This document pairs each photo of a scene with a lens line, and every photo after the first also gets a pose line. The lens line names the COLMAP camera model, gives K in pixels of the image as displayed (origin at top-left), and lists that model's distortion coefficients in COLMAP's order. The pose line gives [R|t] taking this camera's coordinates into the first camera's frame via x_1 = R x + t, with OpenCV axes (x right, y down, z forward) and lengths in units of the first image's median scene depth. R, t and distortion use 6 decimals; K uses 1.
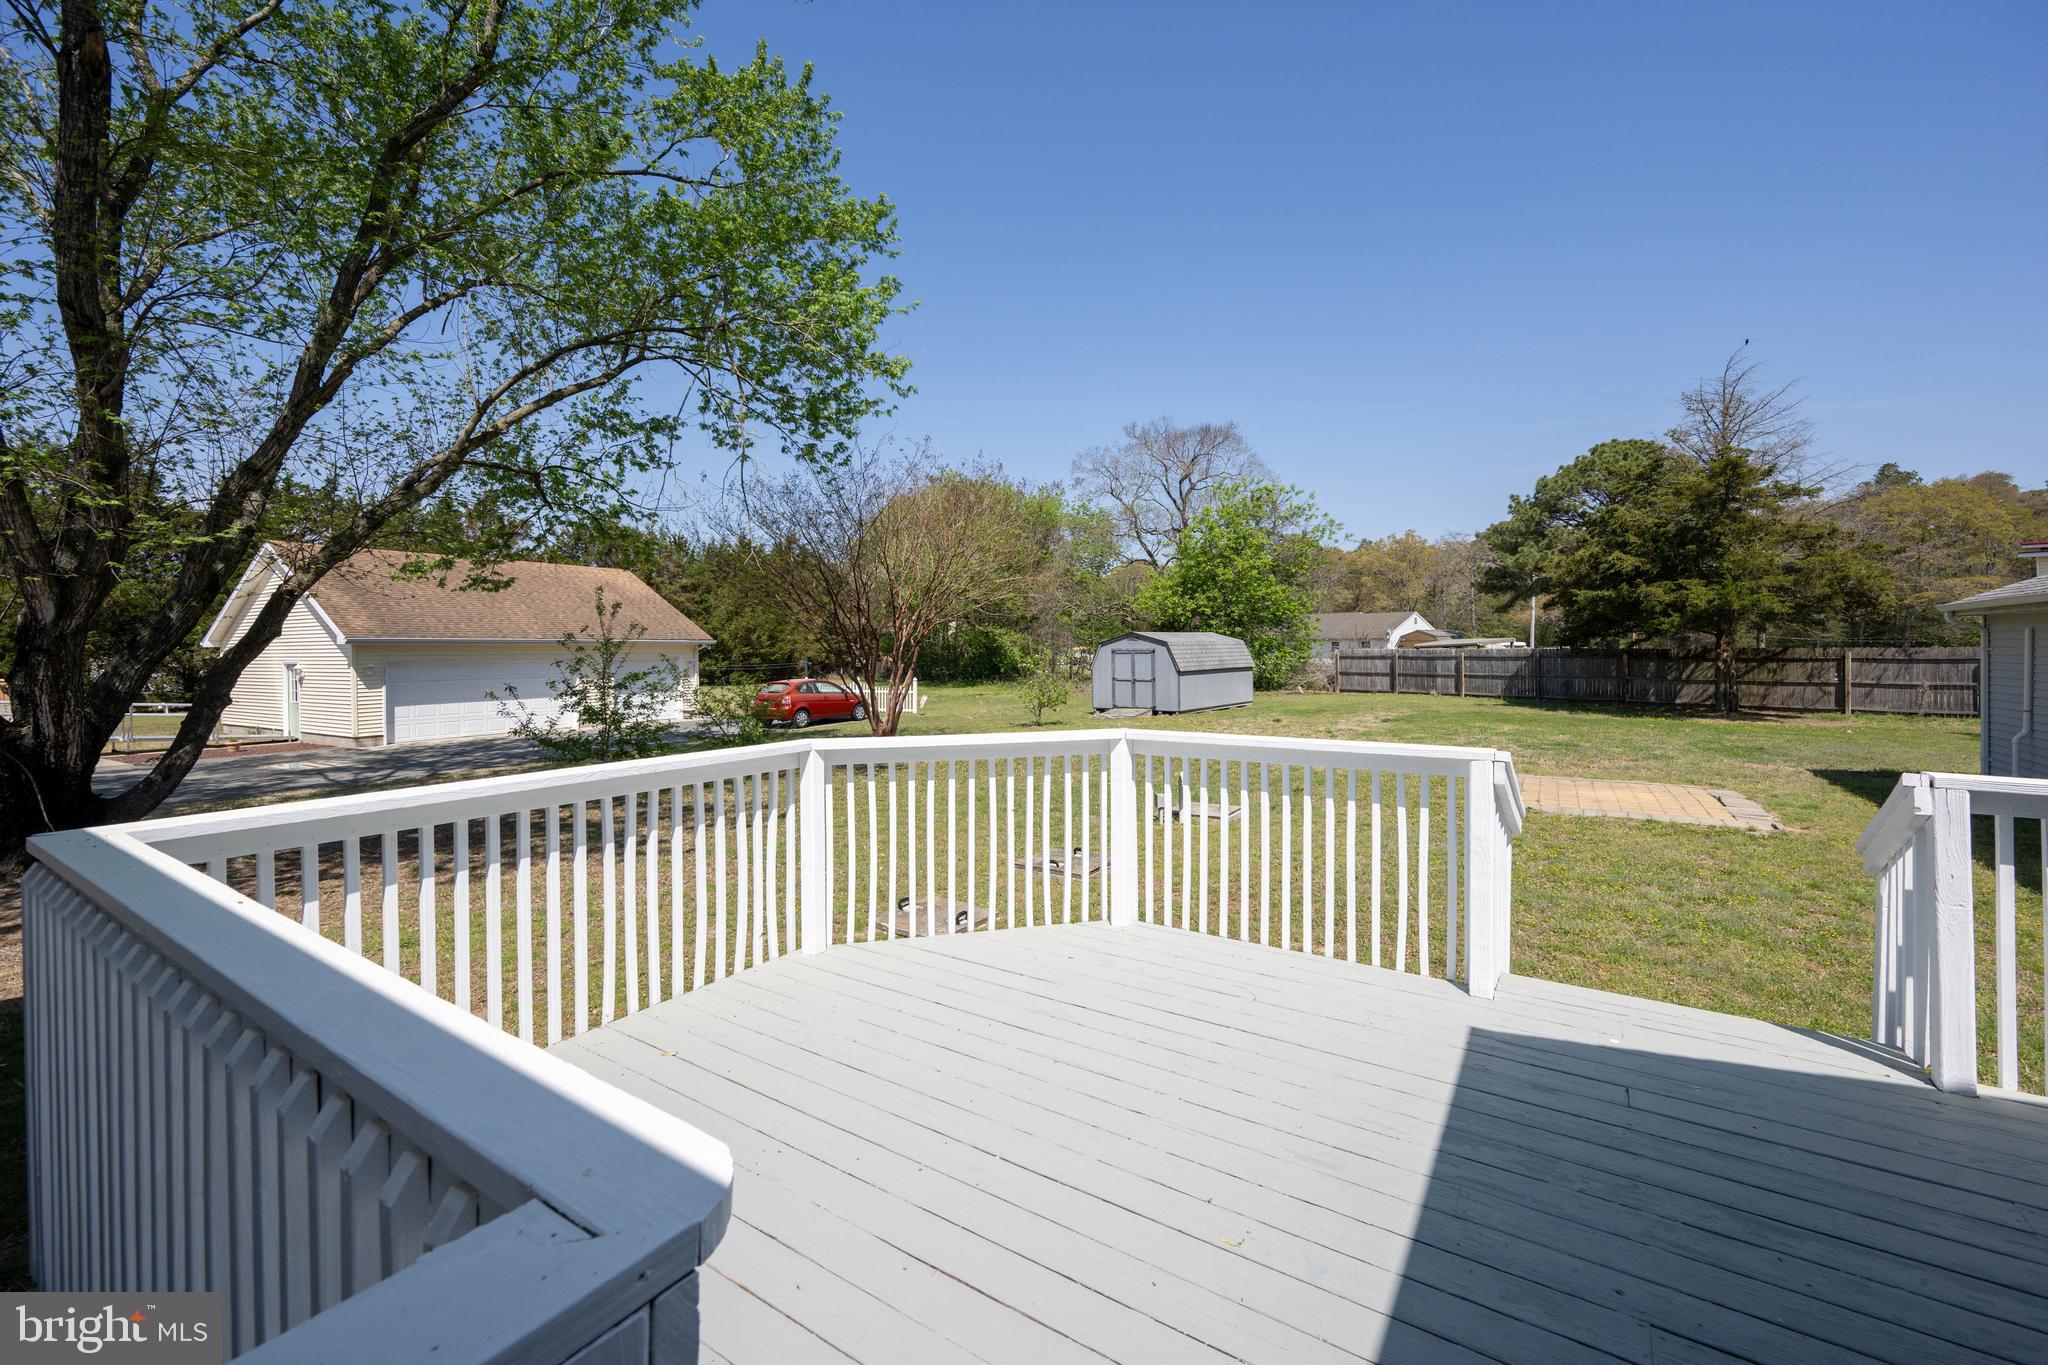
lens RADIAL K [[803.0, 0, 1007.6], [0, 803.0, 652.3], [0, 0, 1]] dist [0.003084, -0.000448]
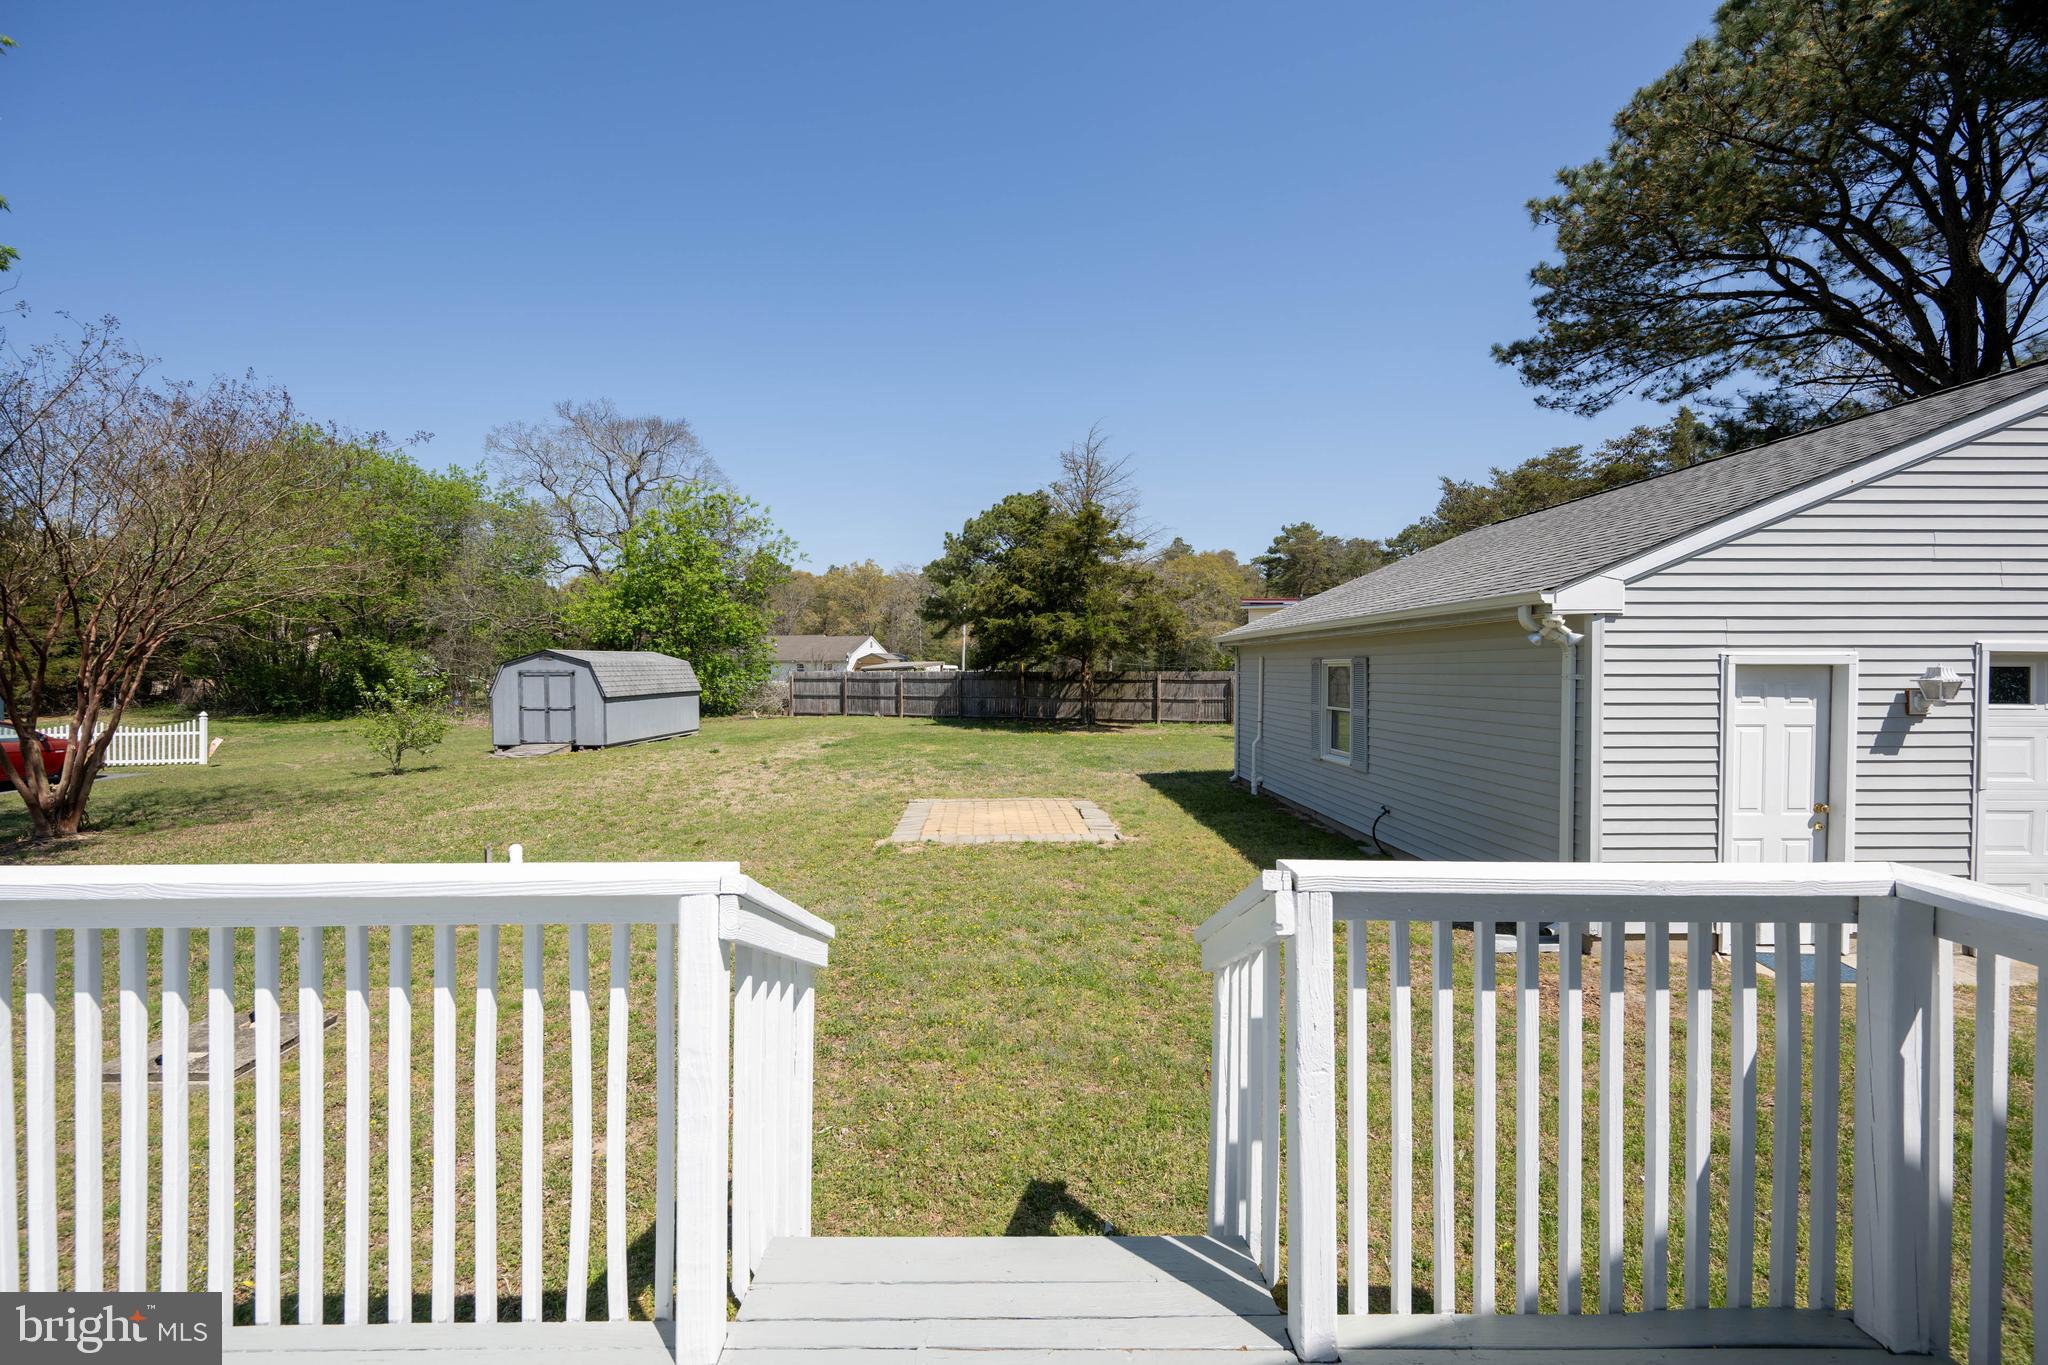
lens RADIAL K [[803.0, 0, 990.2], [0, 803.0, 679.7], [0, 0, 1]] dist [0.003084, -0.000448]
pose [[0.826701, -0.003093, 0.562633, 0.086069], [-0.000718, 0.999978, 0.006554, -0.000766], [-0.562641, -0.005822, 0.826681, 0.082007]]
